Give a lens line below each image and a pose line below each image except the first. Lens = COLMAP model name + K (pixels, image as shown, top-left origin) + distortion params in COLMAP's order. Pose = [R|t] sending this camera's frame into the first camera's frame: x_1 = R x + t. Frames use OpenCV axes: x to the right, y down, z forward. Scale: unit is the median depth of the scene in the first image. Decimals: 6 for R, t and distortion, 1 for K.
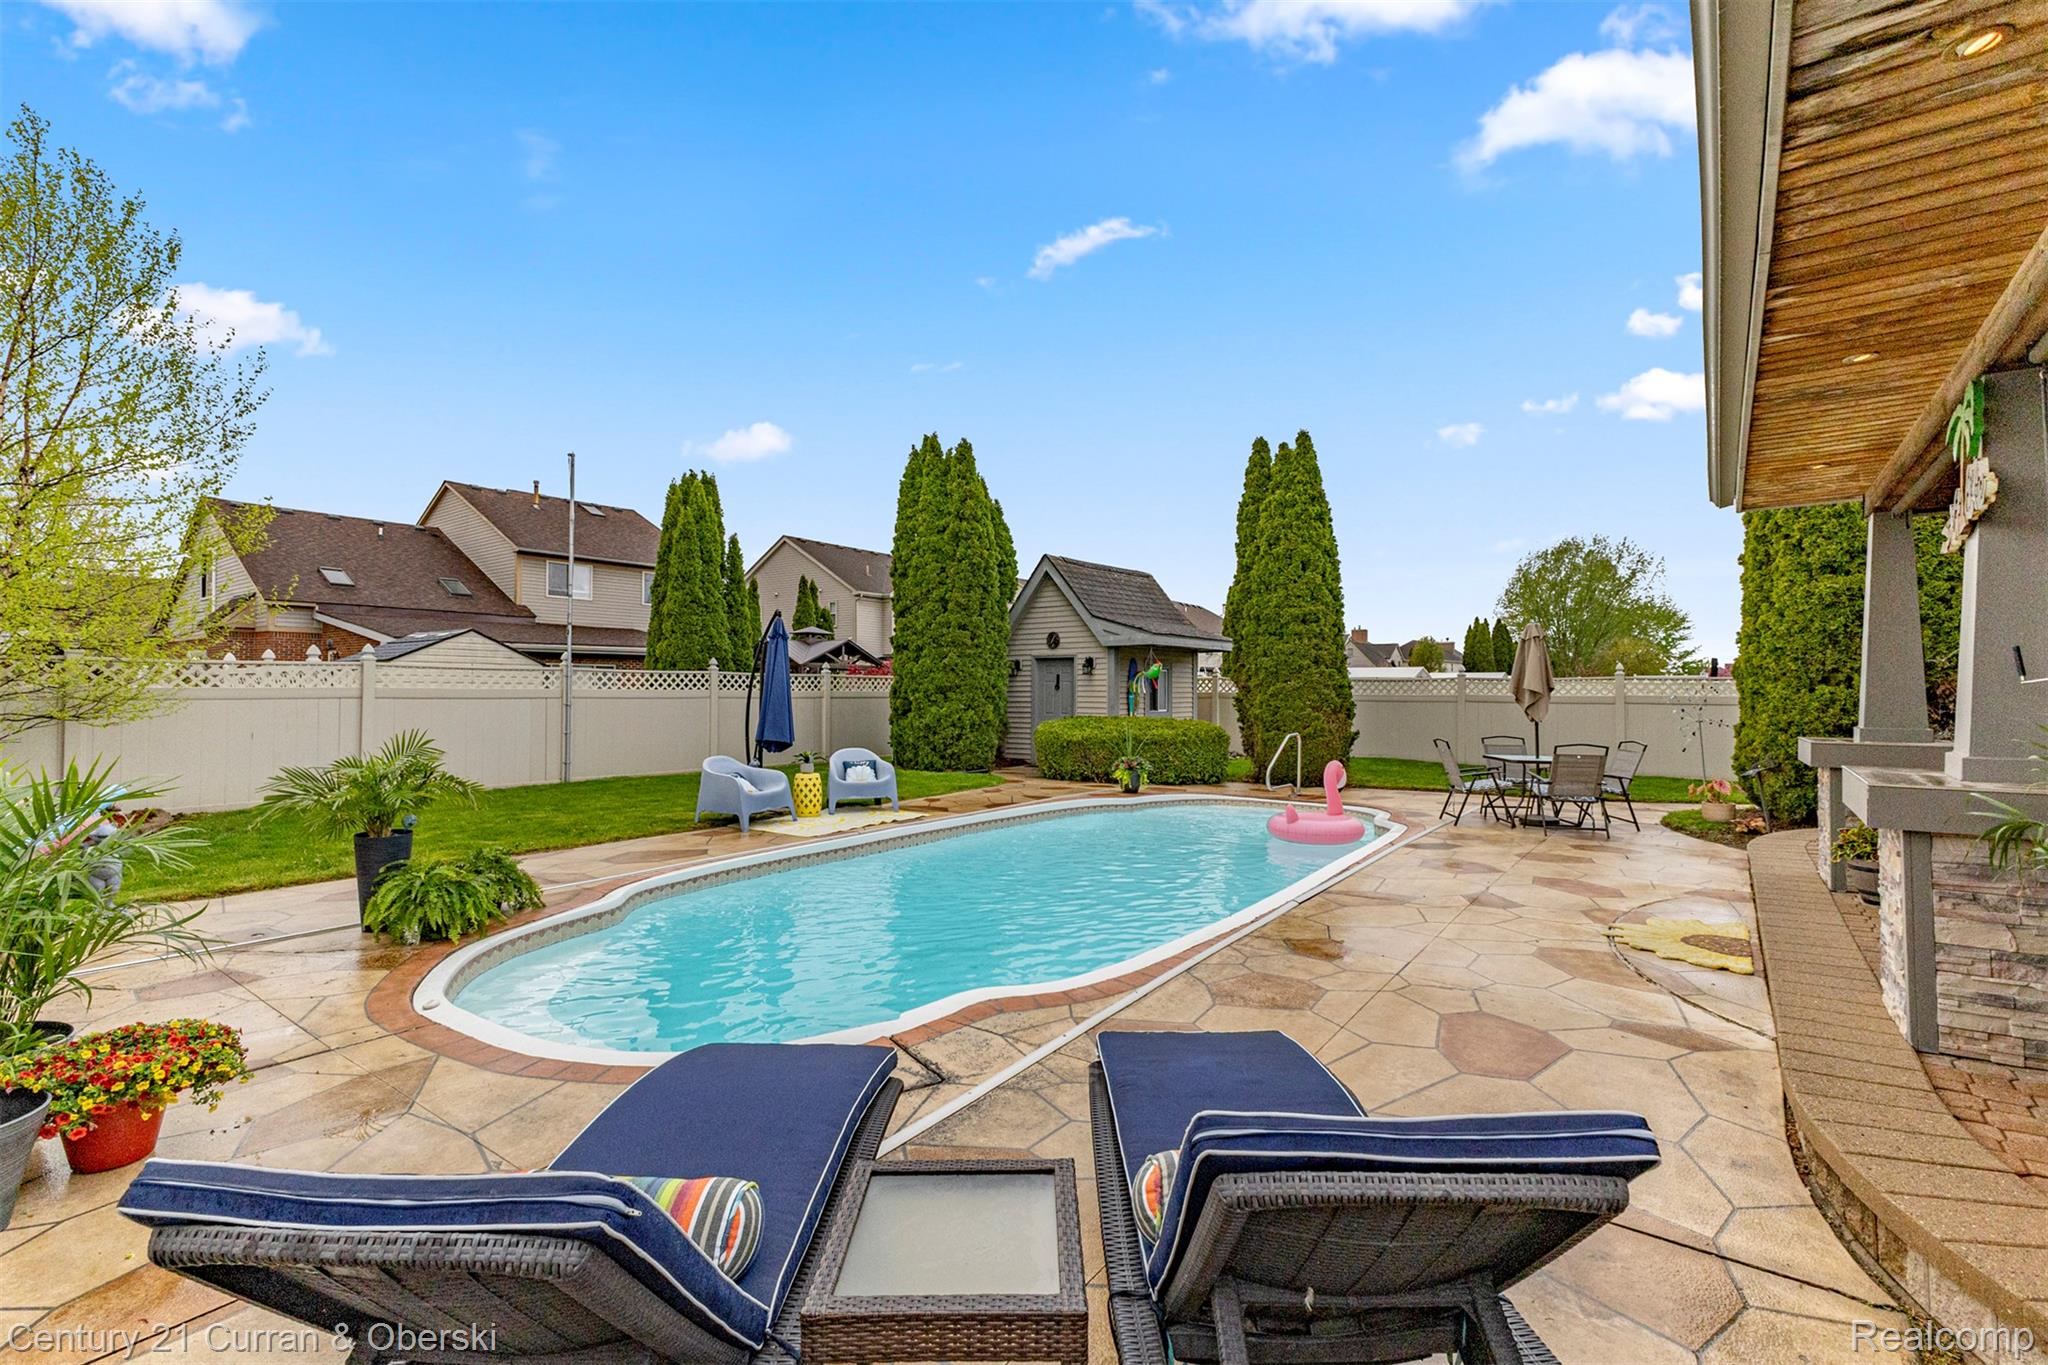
lens RADIAL K [[878.1, 0, 1052.0], [0, 878.1, 686.1], [0, 0, 1]] dist [0.023100, 0.000278]
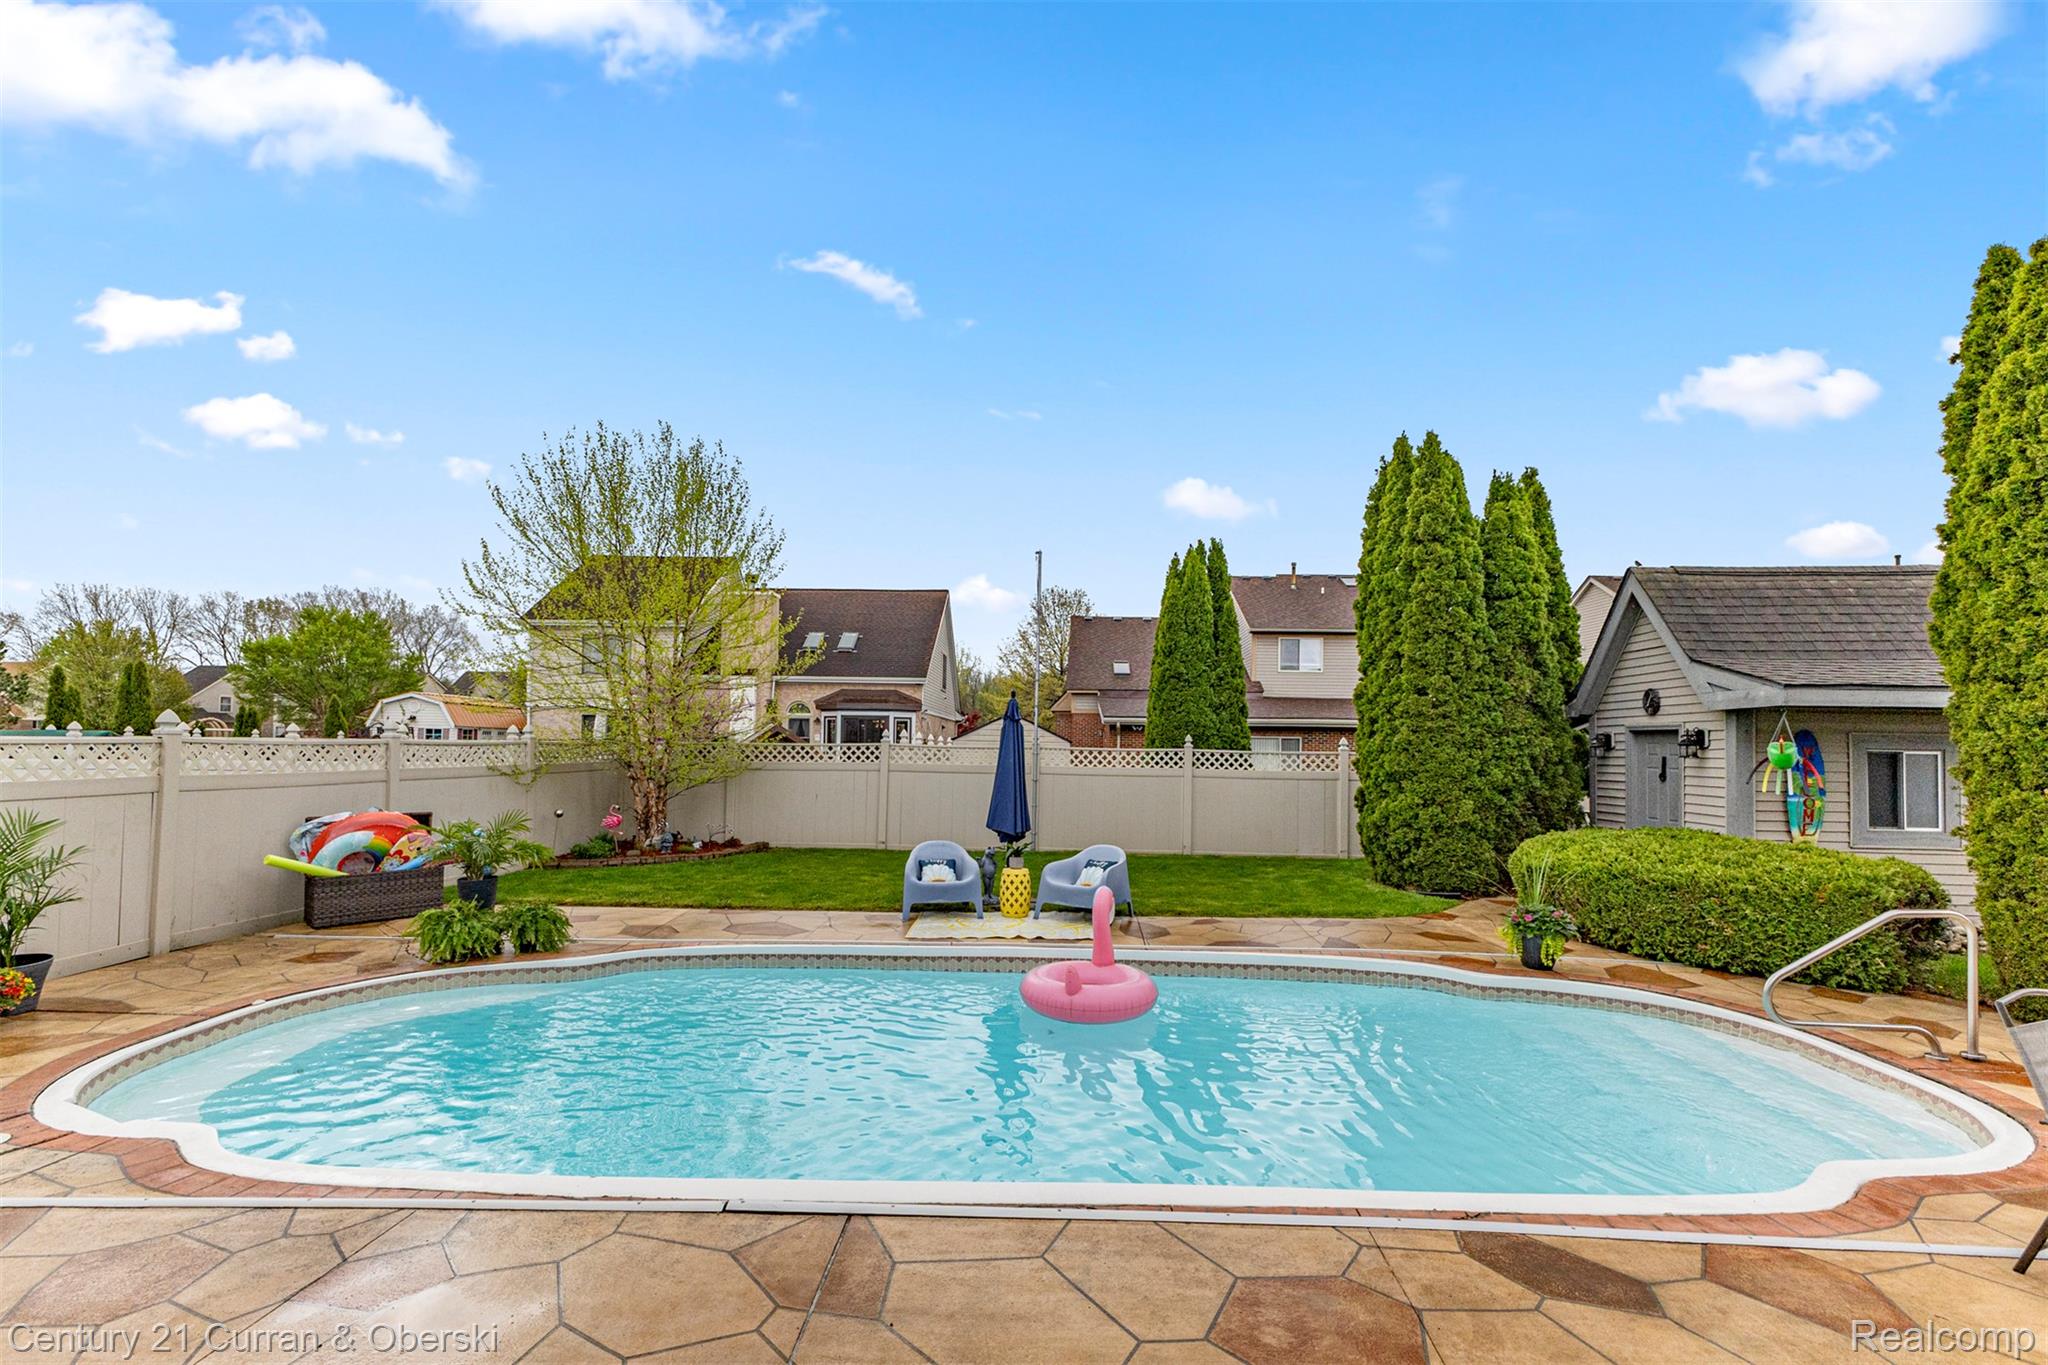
lens RADIAL K [[902.0, 0, 1027.8], [0, 902.0, 725.7], [0, 0, 1]] dist [0.000032, 0.000375]
pose [[0.566313, -0.012052, -0.824102, 0.319114], [-0.011814, 0.999672, -0.022739, -0.017560], [0.824106, 0.022613, 0.565985, 0.309779]]
